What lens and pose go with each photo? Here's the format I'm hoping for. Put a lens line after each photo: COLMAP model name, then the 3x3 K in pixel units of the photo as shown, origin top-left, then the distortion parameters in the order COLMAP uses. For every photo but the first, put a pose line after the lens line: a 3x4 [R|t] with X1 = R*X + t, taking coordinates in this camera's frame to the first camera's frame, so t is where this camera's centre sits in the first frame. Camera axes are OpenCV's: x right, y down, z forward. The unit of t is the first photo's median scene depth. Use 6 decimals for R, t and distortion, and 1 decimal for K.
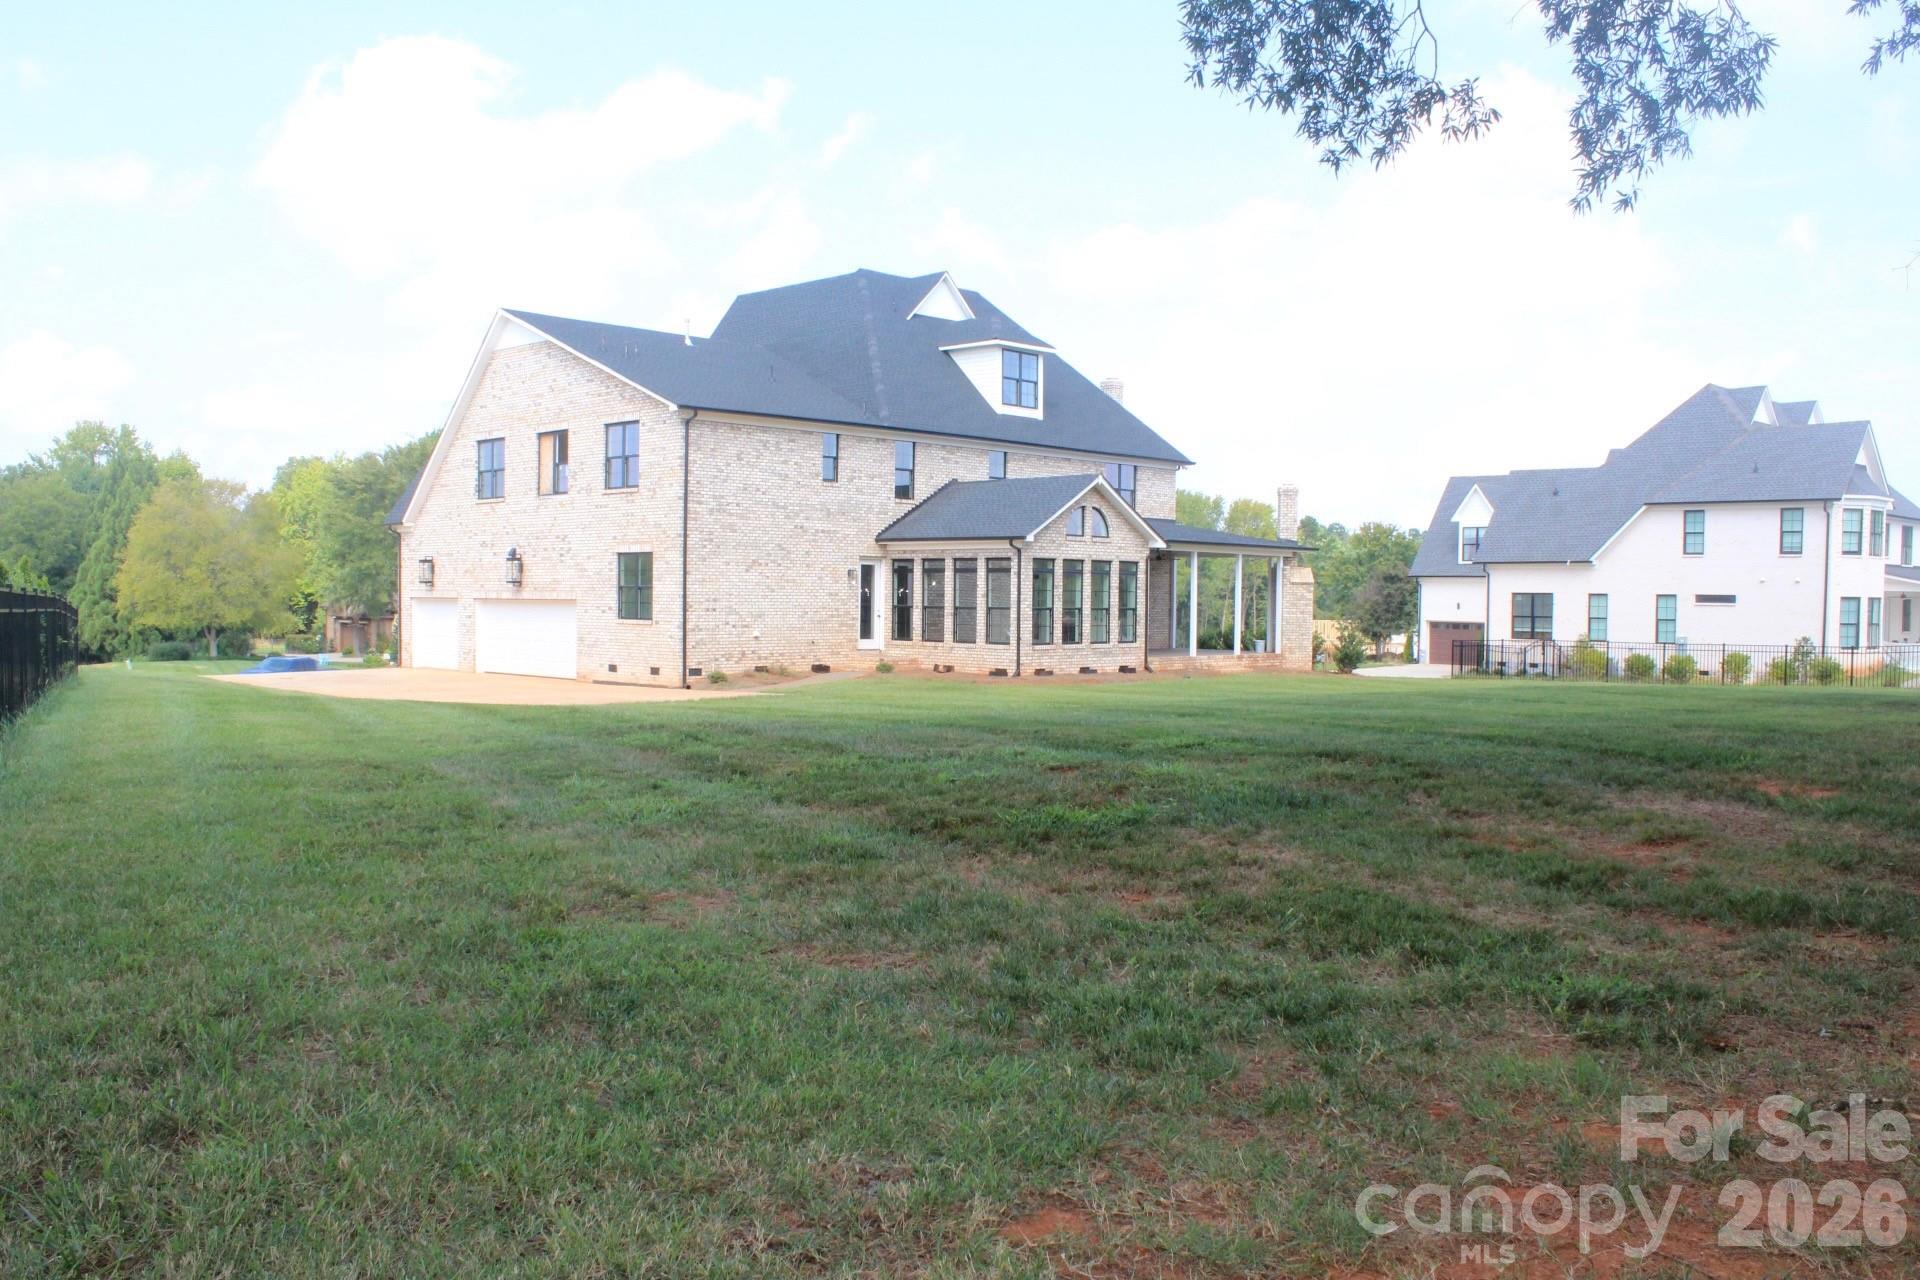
lens RADIAL K [[1605.5, 0, 960.0], [0, 1605.5, 640.0], [0, 0, 1]] dist [-0.115204, 0.004196]
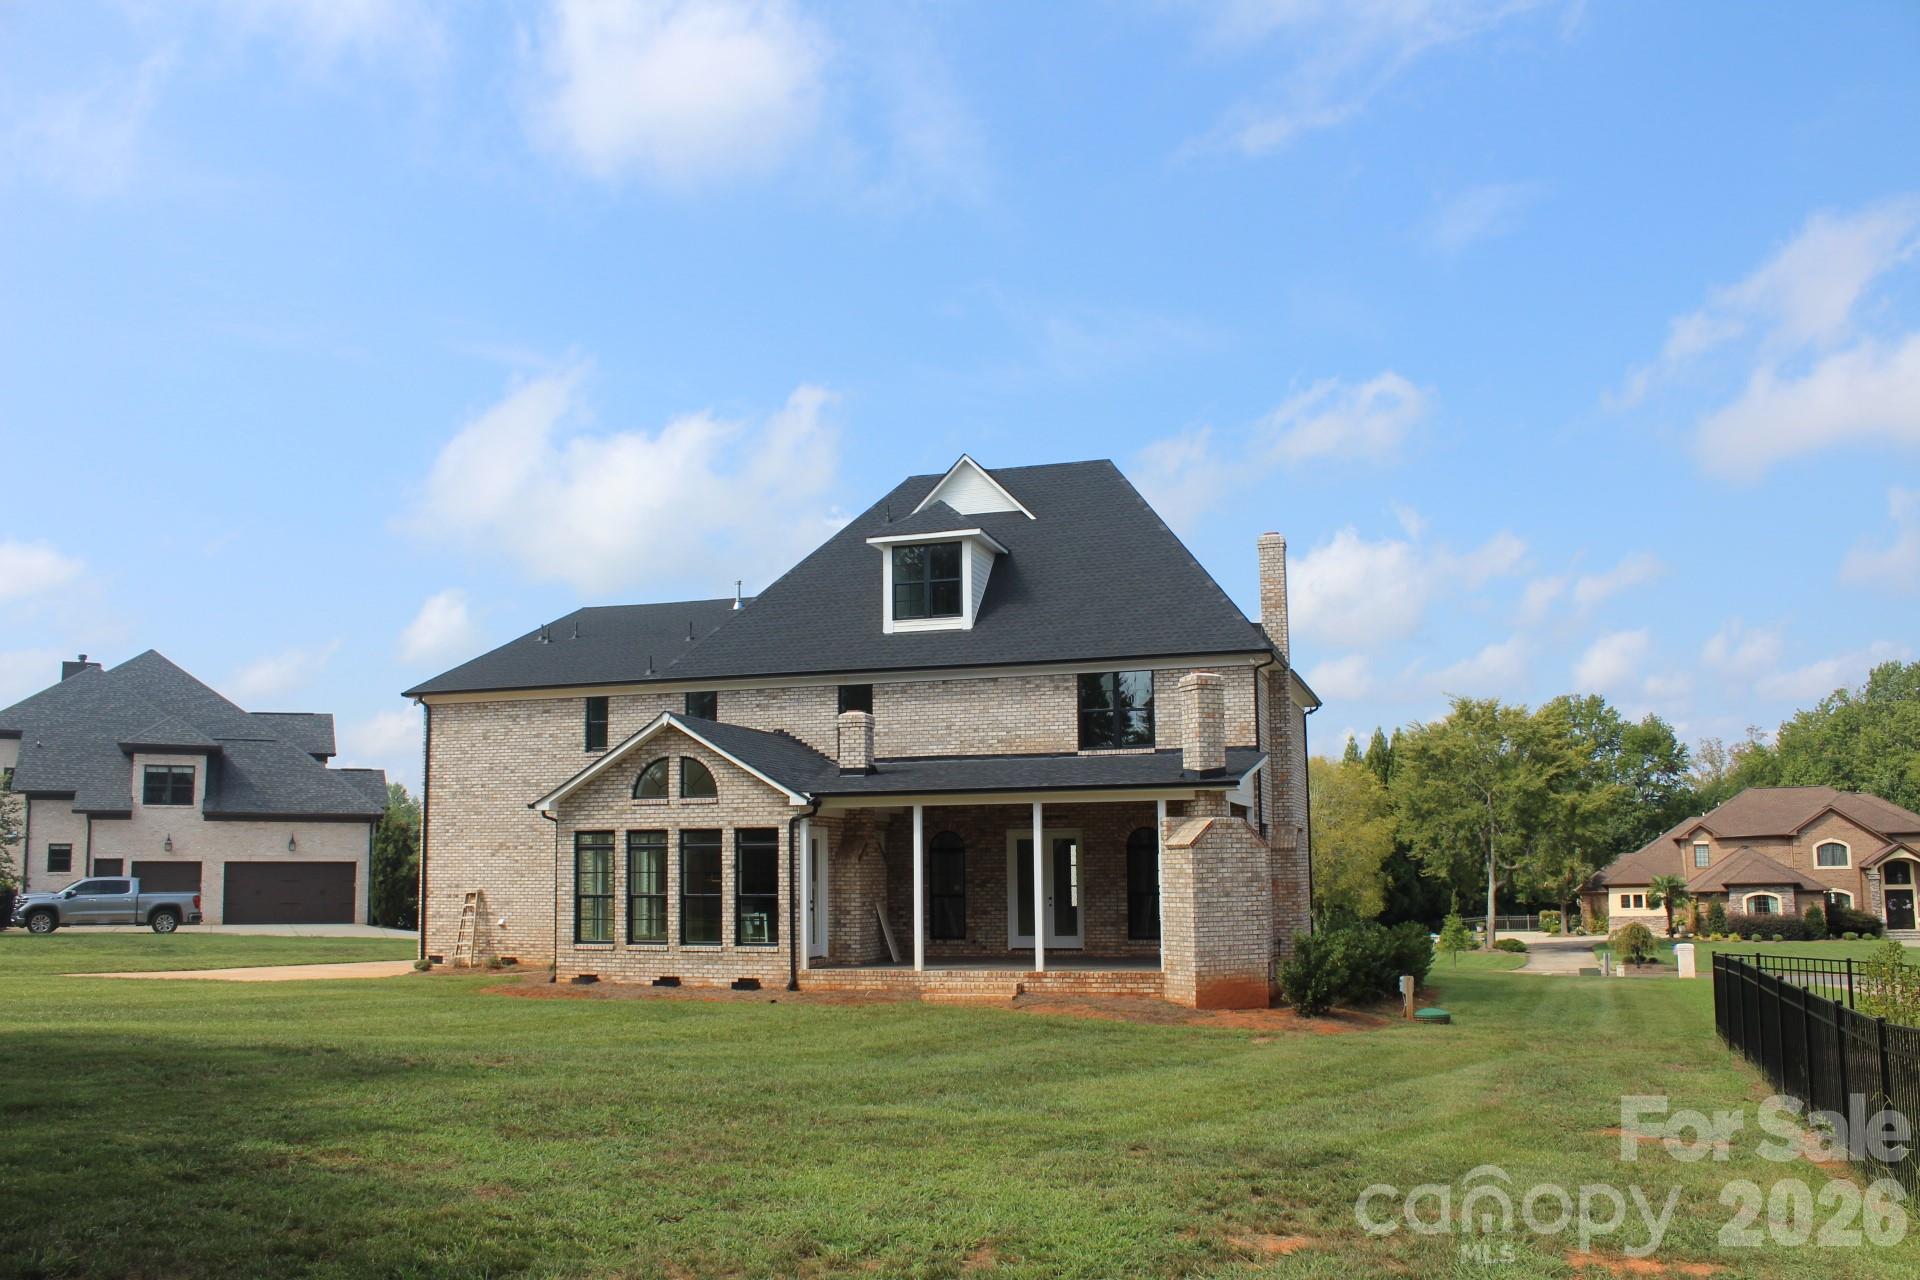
lens RADIAL K [[1605.5, 0, 960.0], [0, 1605.5, 640.0], [0, 0, 1]] dist [-0.115204, 0.004196]
pose [[0.431099, -0.142725, -0.890945, 0.822913], [-0.012948, 0.986330, -0.164270, -0.017618], [0.902212, 0.082353, 0.423358, 0.825575]]
